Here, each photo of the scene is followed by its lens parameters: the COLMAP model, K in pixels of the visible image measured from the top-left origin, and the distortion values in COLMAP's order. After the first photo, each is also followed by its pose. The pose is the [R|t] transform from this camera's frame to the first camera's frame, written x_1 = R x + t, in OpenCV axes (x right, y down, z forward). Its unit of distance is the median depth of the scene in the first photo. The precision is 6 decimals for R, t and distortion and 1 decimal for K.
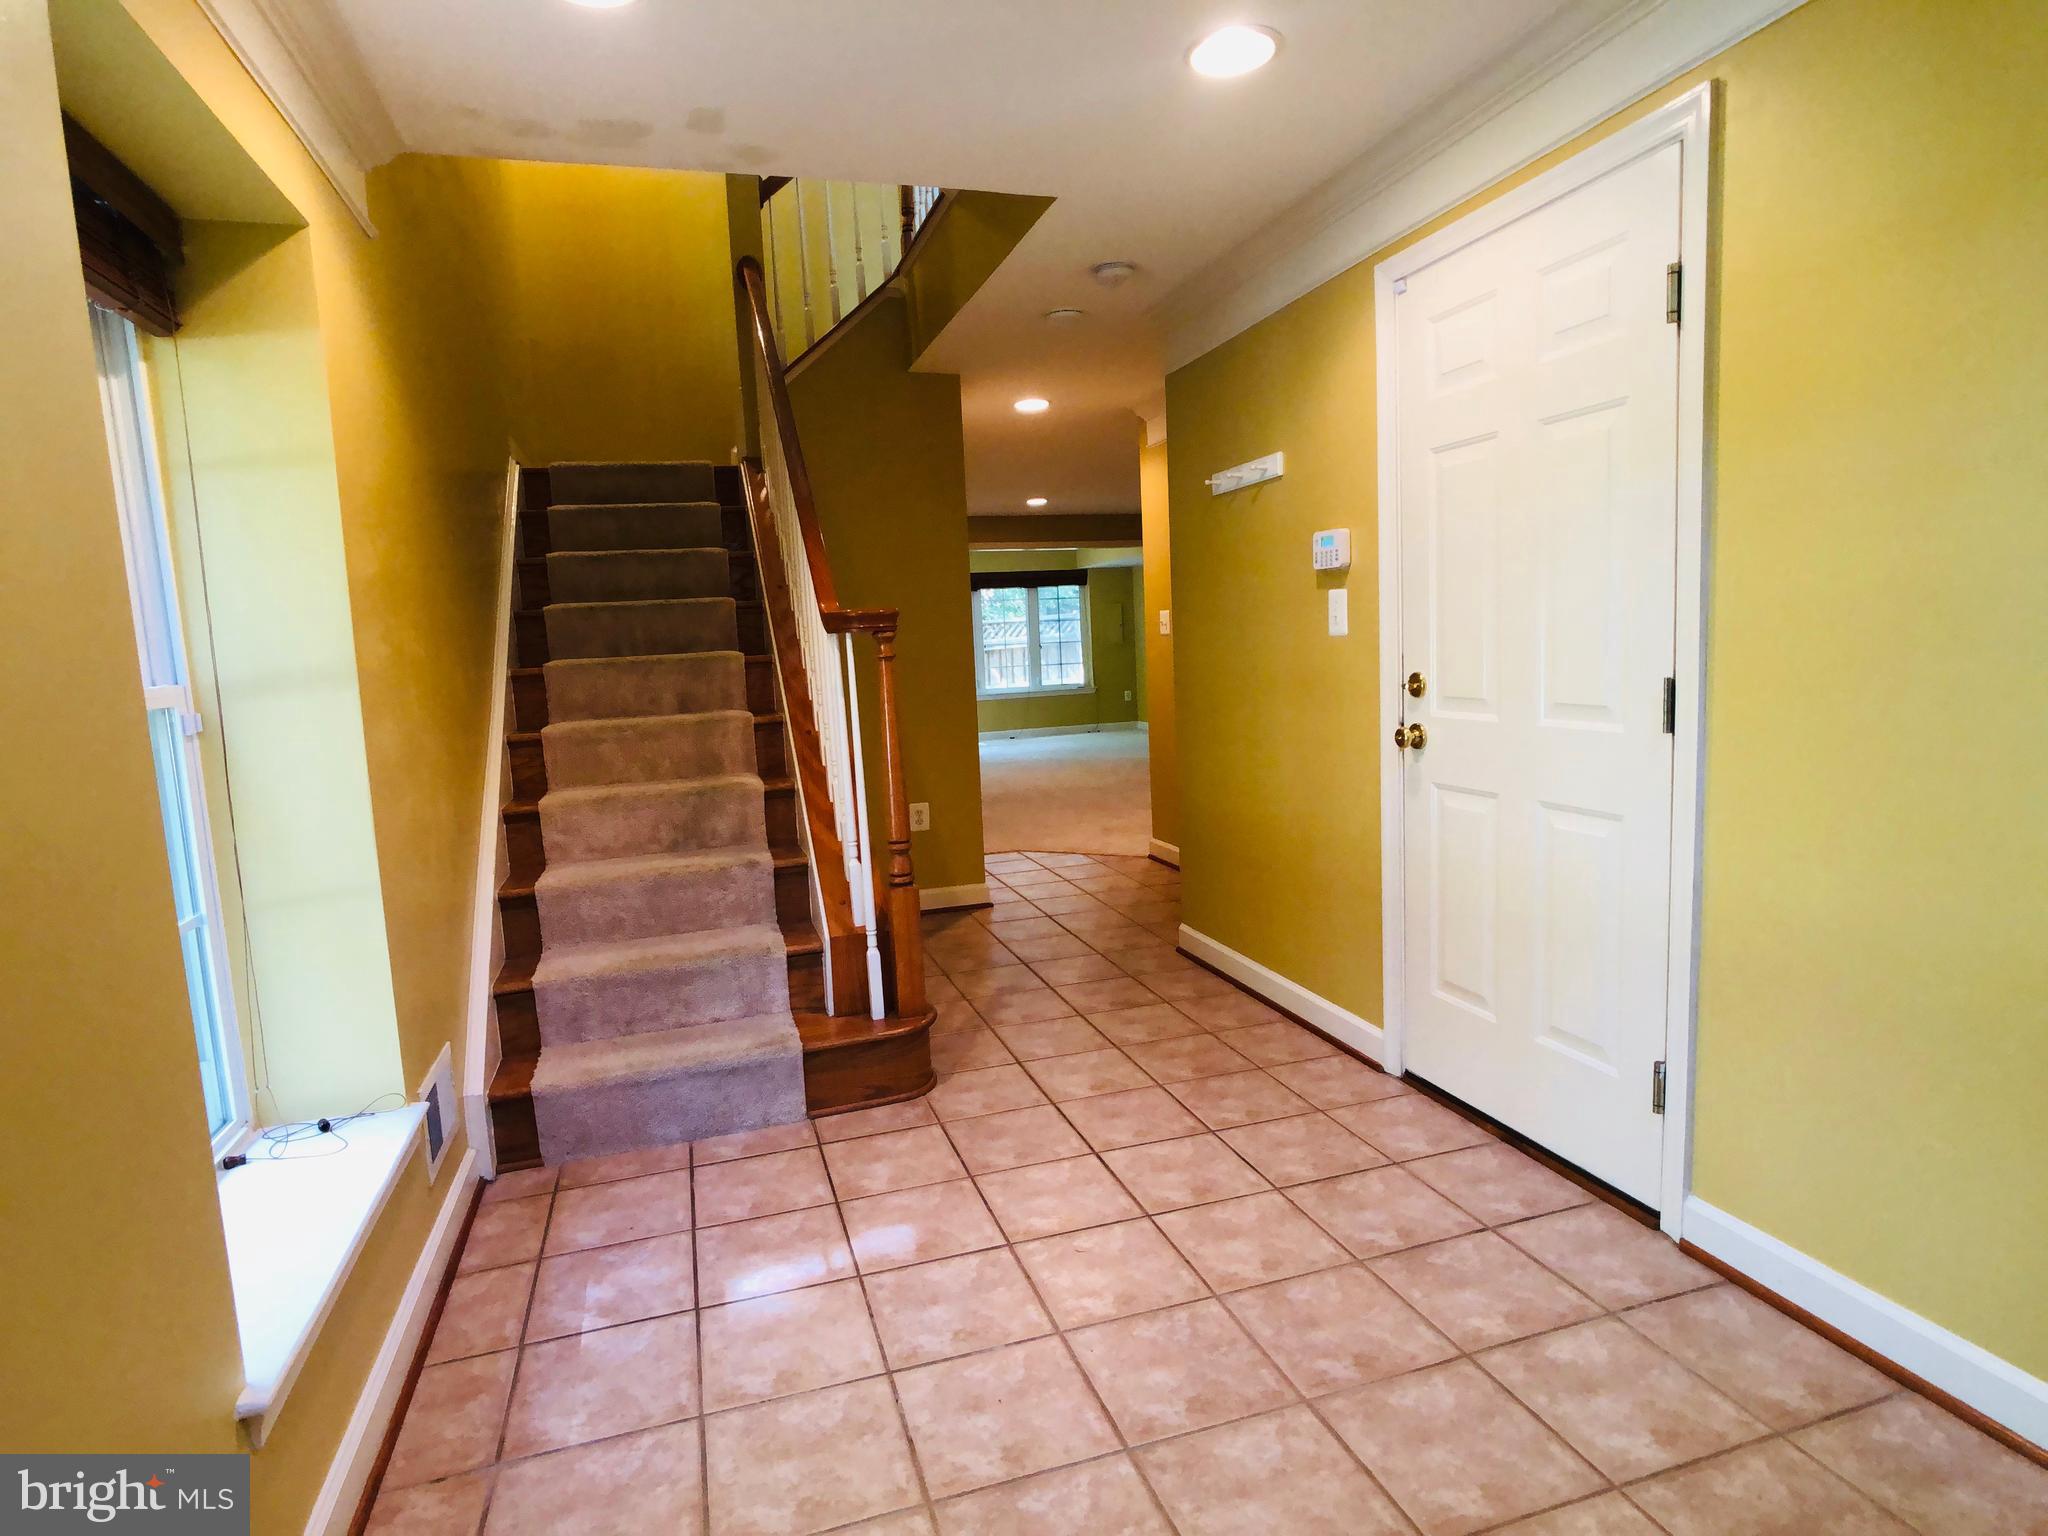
lens RADIAL K [[1090.7, 0, 1018.2], [0, 1090.7, 760.5], [0, 0, 1]] dist [-0.018890, -0.000471]
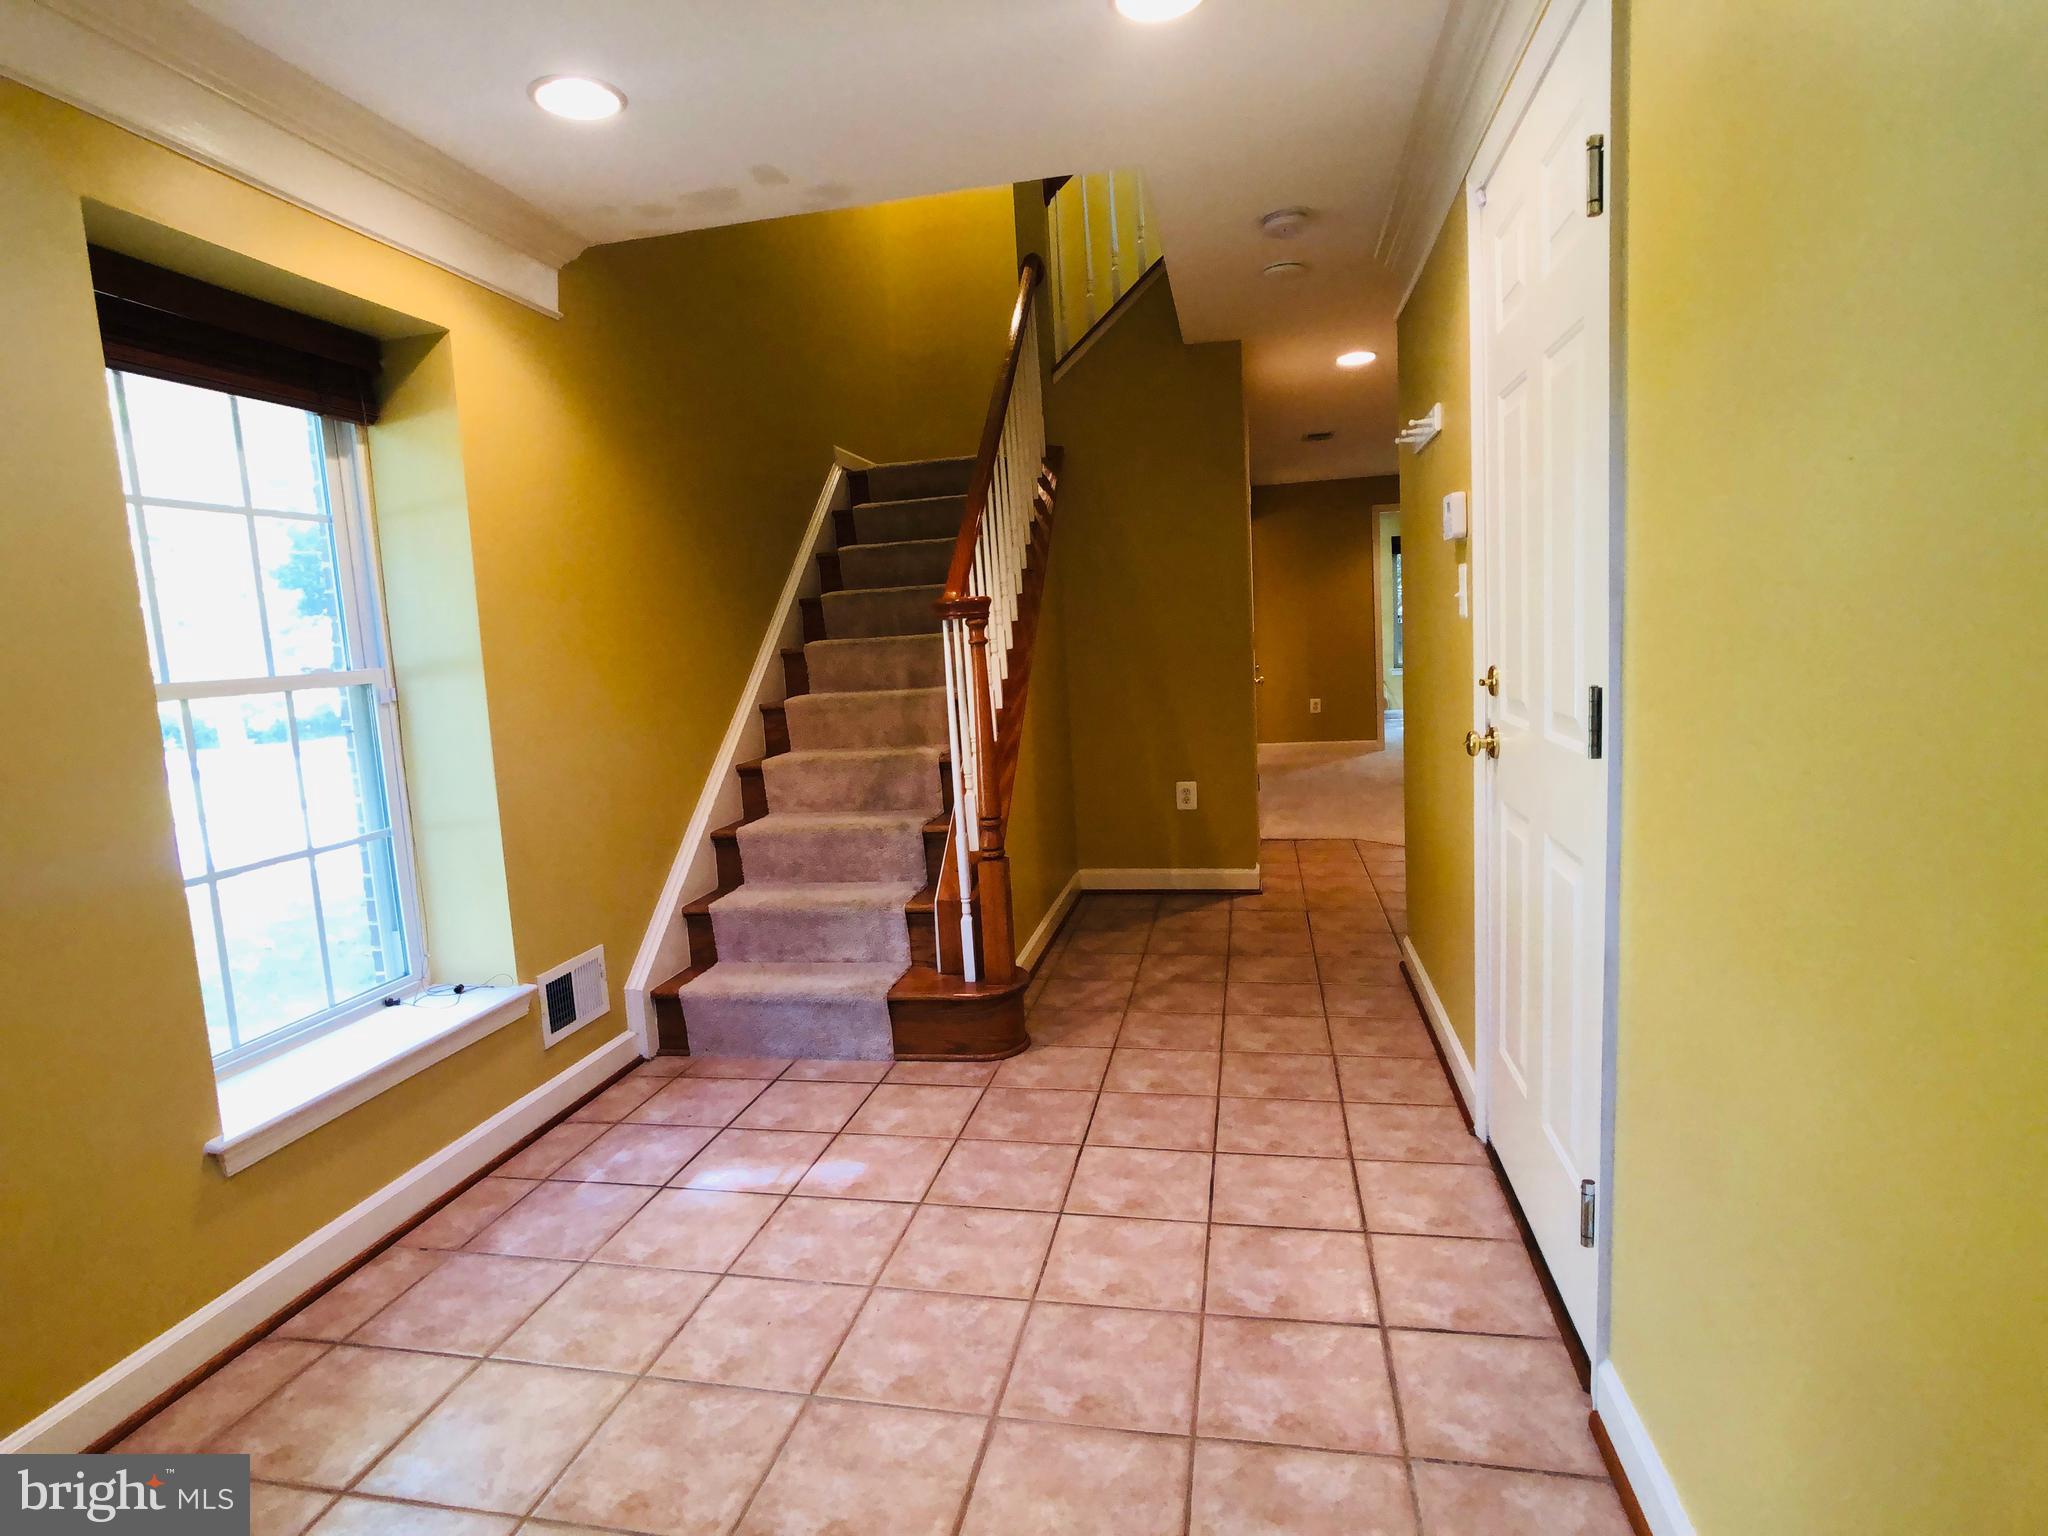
lens RADIAL K [[1090.7, 0, 1018.2], [0, 1090.7, 760.5], [0, 0, 1]] dist [-0.018890, -0.000471]
pose [[0.873925, 0.056432, -0.482774, 0.442820], [-0.040732, 0.998246, 0.042952, -0.028994], [0.484352, -0.017872, 0.874691, 0.096934]]
